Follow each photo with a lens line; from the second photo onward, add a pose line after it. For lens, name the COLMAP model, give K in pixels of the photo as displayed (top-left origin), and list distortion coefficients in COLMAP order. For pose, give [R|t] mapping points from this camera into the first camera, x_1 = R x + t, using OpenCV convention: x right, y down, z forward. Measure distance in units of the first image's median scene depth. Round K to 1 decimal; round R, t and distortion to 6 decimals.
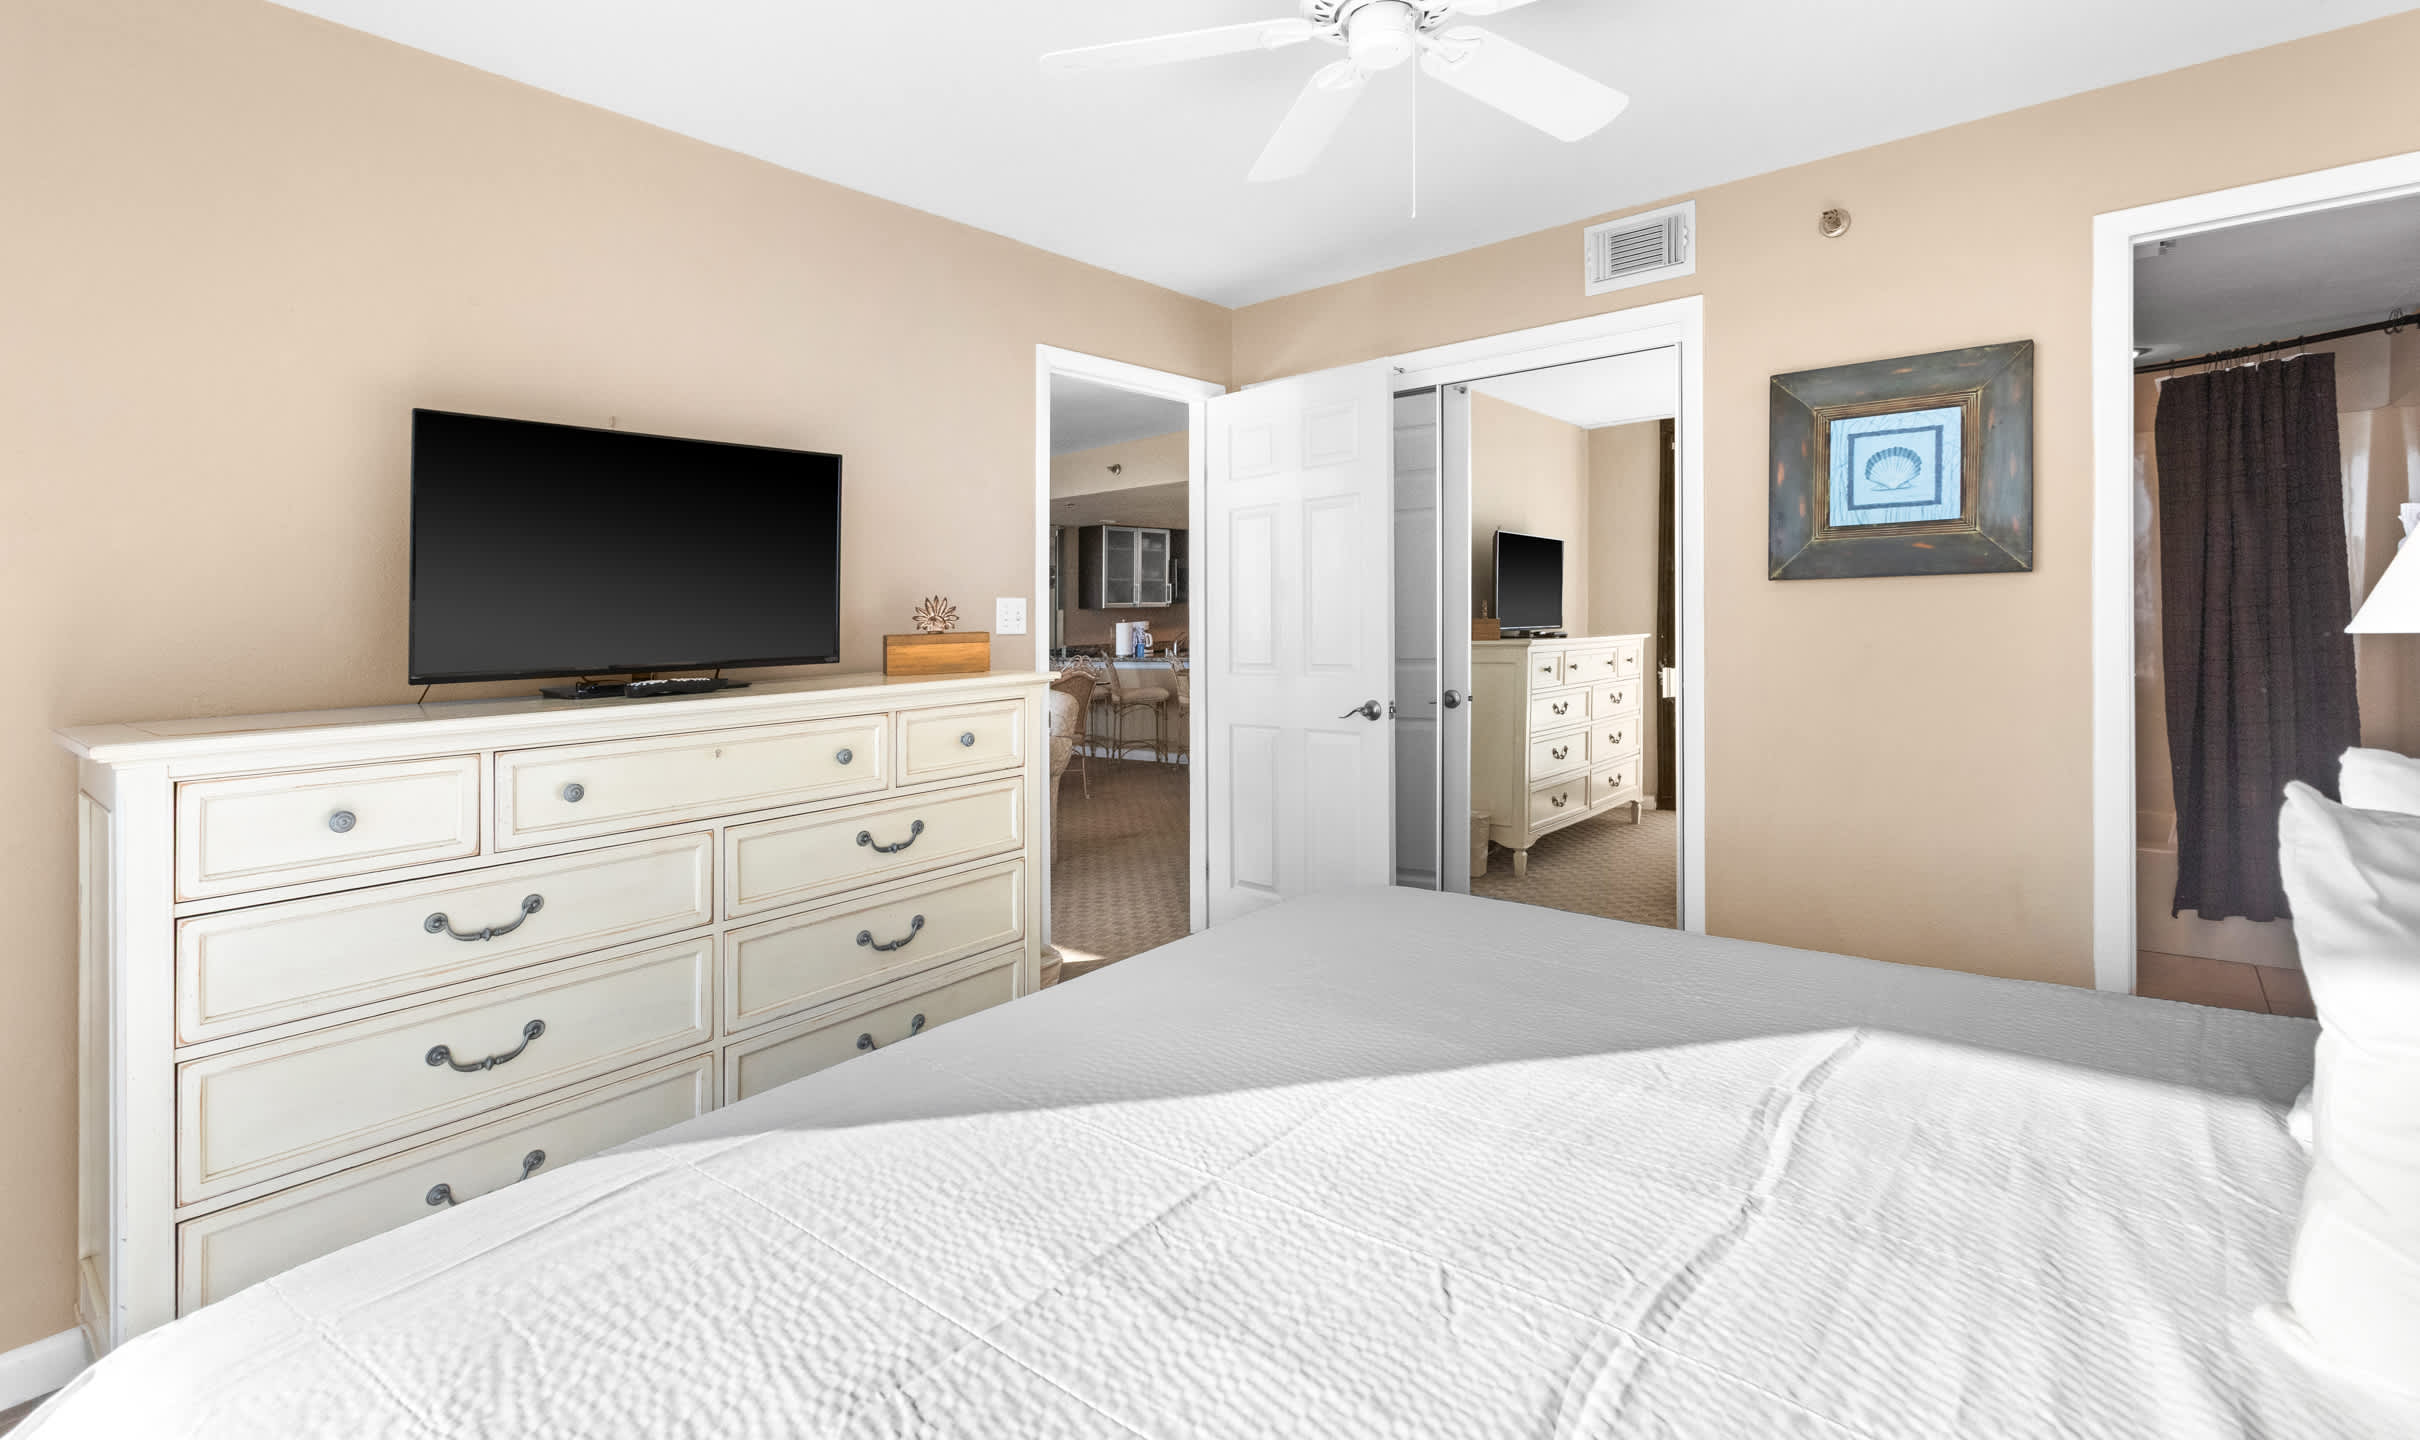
lens RADIAL K [[1086.7, 0, 1210.0], [0, 1086.7, 720.0], [0, 0, 1]] dist [0.001641, 0.000209]
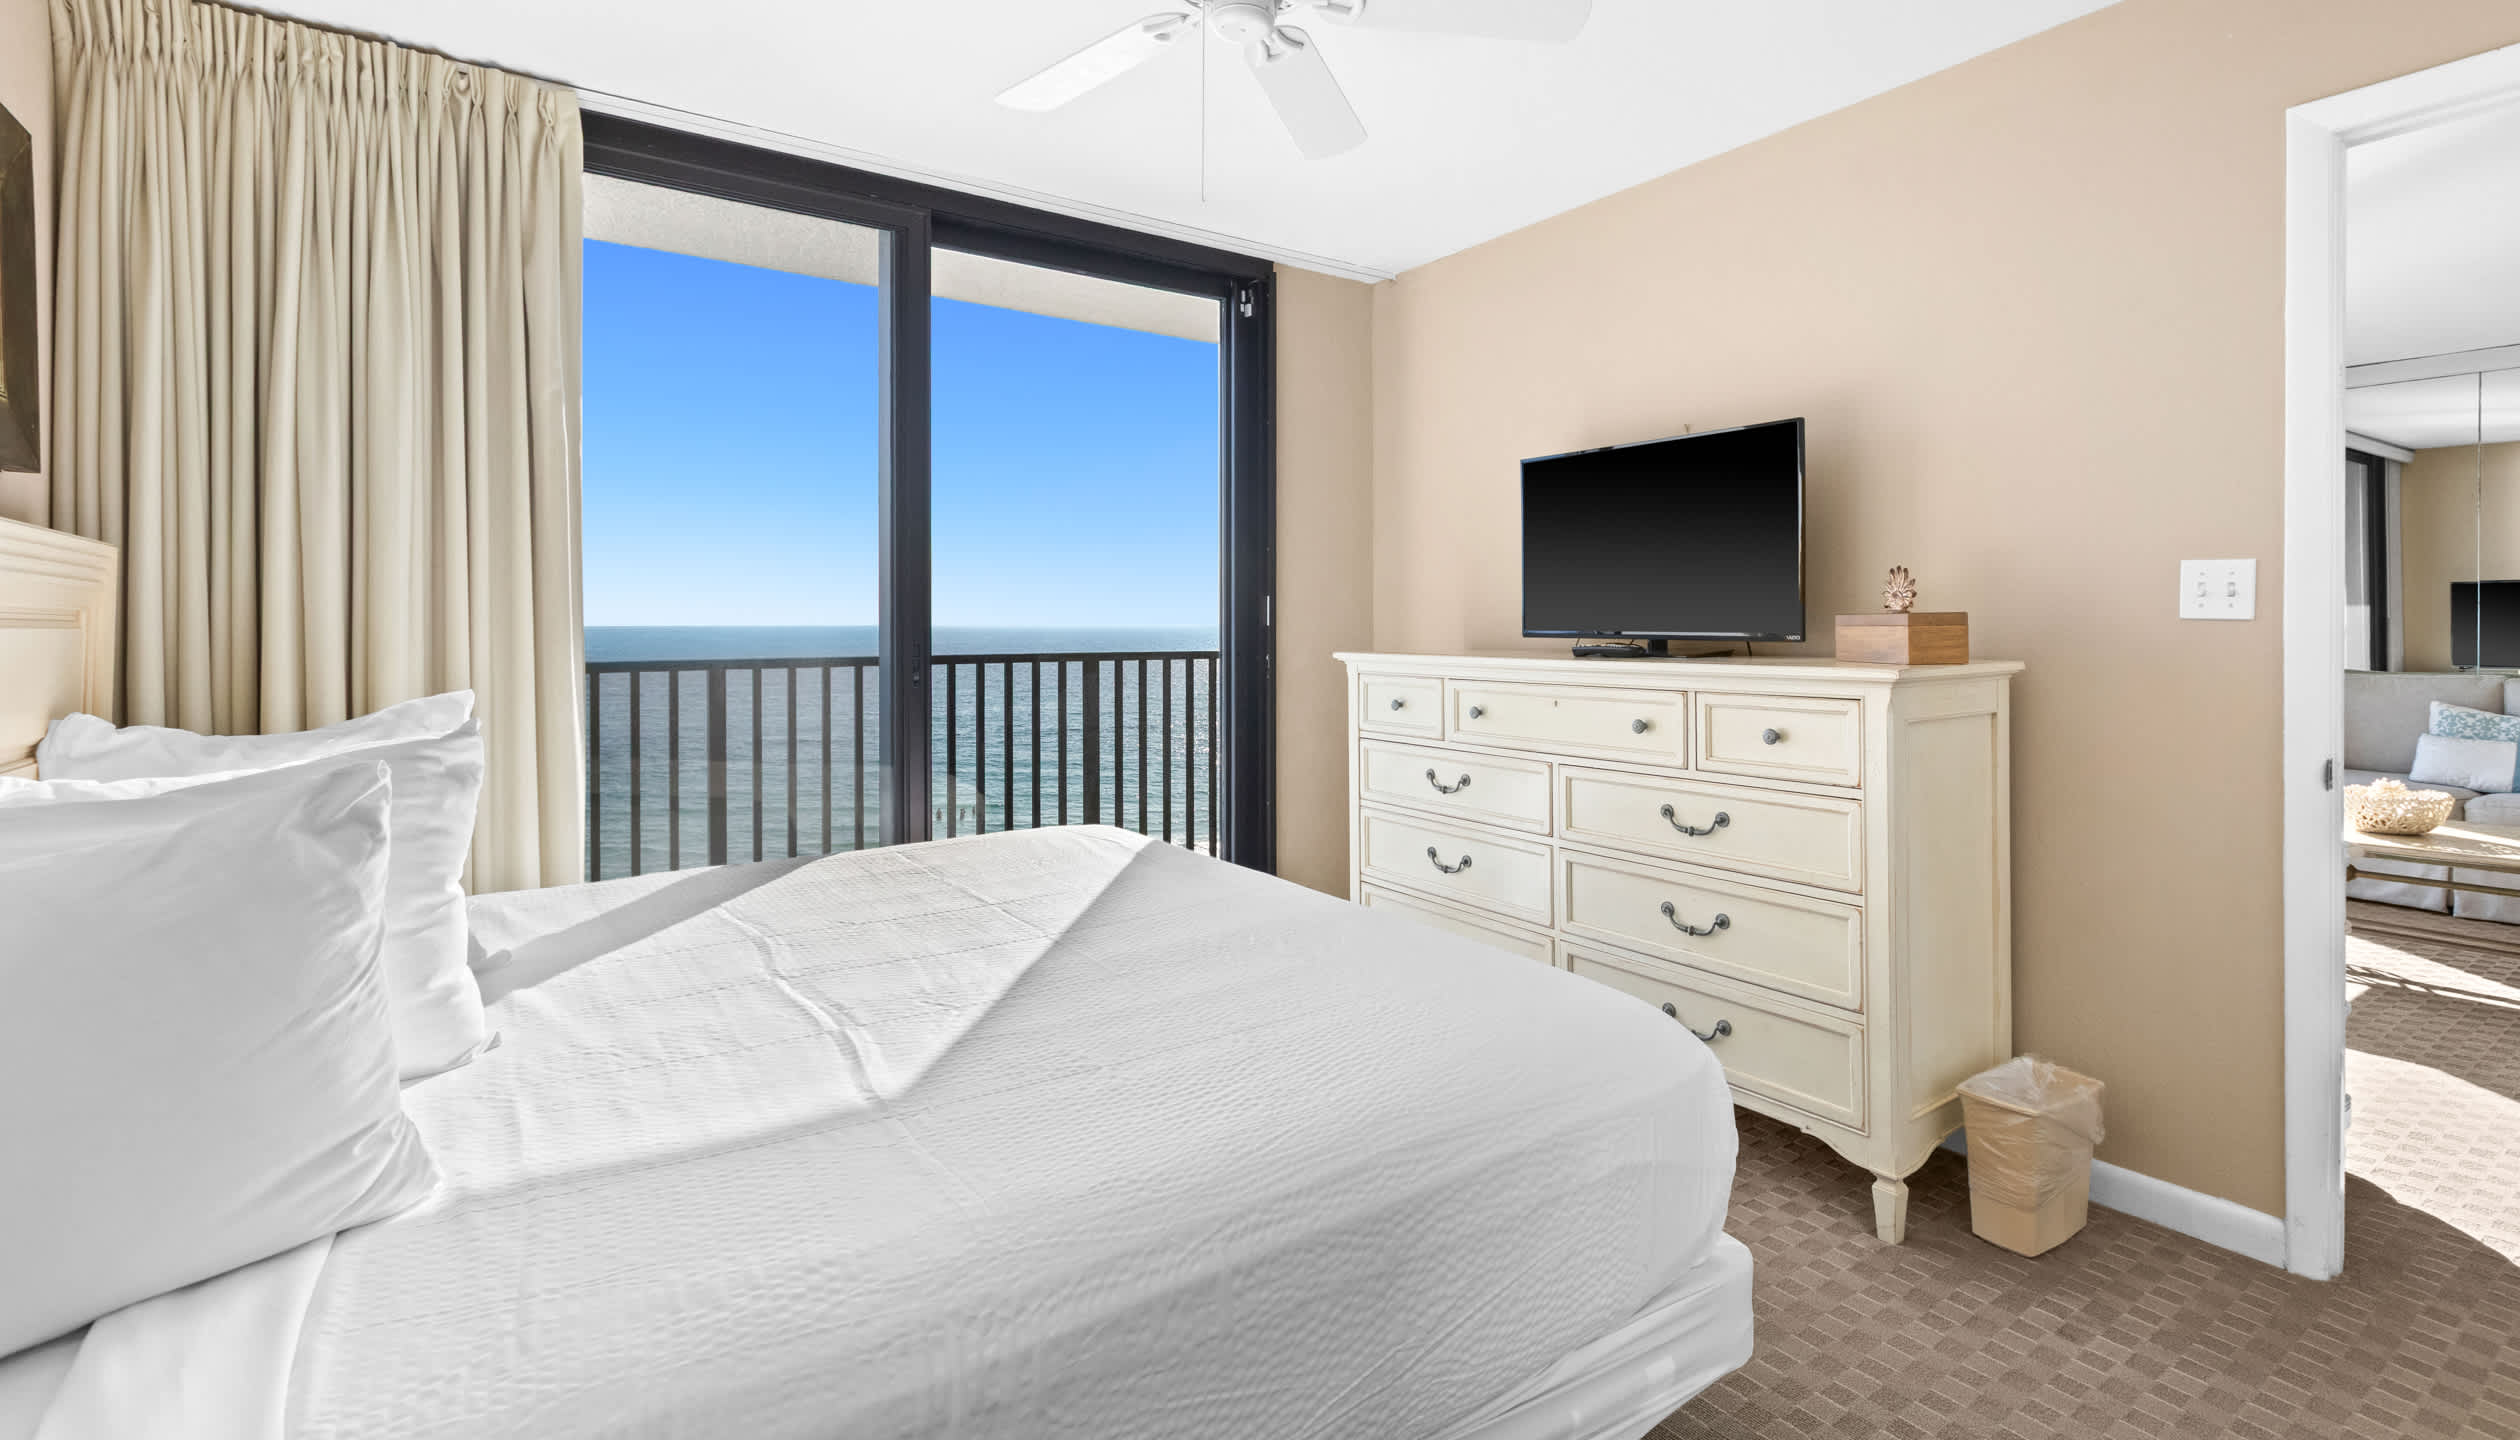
lens RADIAL K [[1170.9, 0, 1260.0], [0, 1170.9, 720.0], [0, 0, 1]] dist [-0.000918, -0.000093]
pose [[-0.268911, 0.112936, -0.956521, 0.830739], [-0.079537, 0.987106, 0.138908, -0.098591], [0.959875, 0.113433, -0.256461, 0.909887]]
